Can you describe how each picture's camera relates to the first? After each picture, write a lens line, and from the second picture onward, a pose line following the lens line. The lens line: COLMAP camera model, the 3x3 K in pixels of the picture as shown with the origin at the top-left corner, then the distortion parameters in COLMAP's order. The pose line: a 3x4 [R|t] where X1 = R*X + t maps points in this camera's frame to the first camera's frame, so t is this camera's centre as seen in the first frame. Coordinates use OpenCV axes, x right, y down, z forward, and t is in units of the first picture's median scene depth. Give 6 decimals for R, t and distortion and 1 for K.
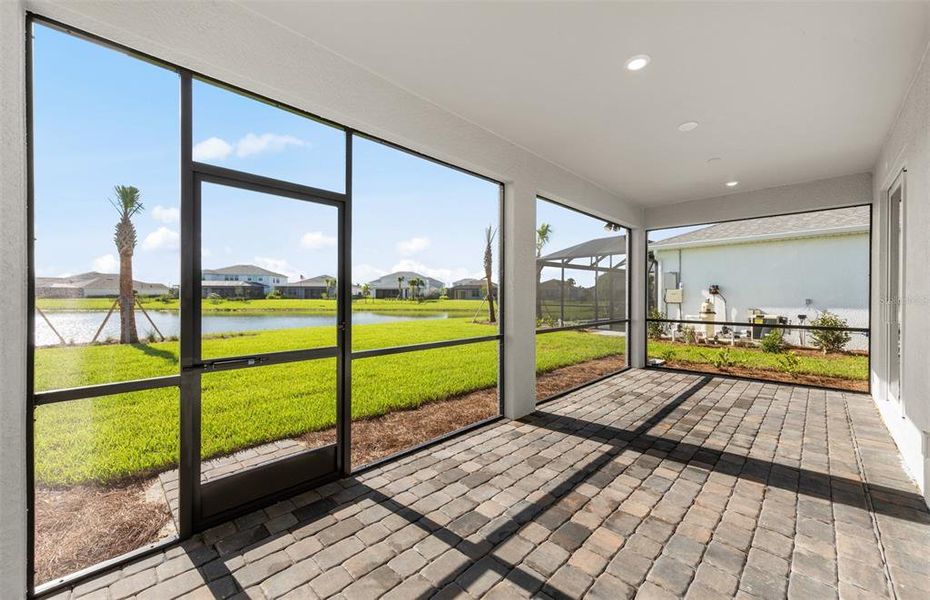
lens RADIAL K [[358.1, 0, 466.2], [0, 358.1, 298.5], [0, 0, 1]] dist [0.008162, -0.000425]
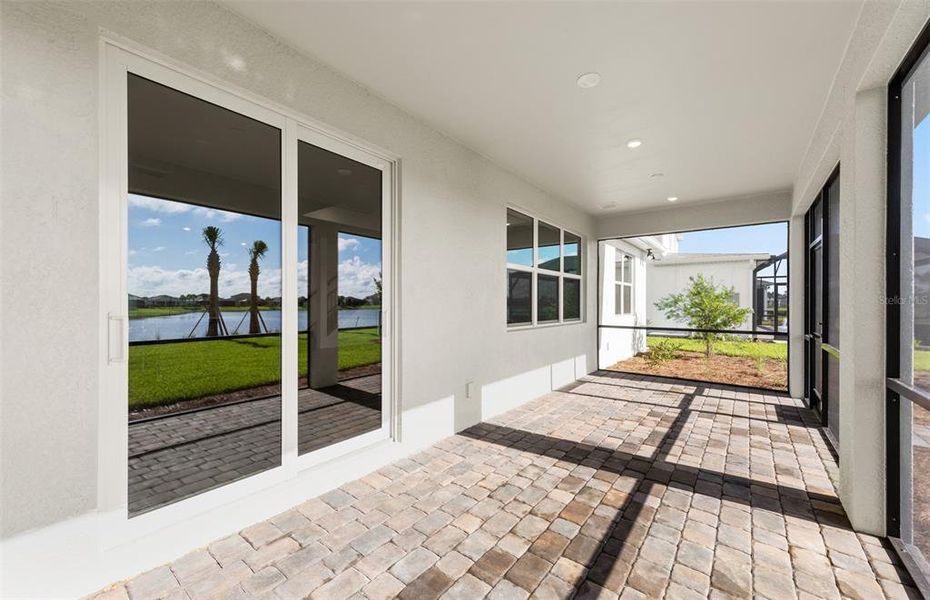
lens RADIAL K [[364.8, 0, 470.9], [0, 364.8, 300.8], [0, 0, 1]] dist [0.009641, 0.000026]
pose [[-0.991447, -0.005264, -0.130404, 0.367914], [-0.005474, 0.999984, 0.001253, -0.003548], [0.130395, 0.001956, -0.991460, 0.664480]]
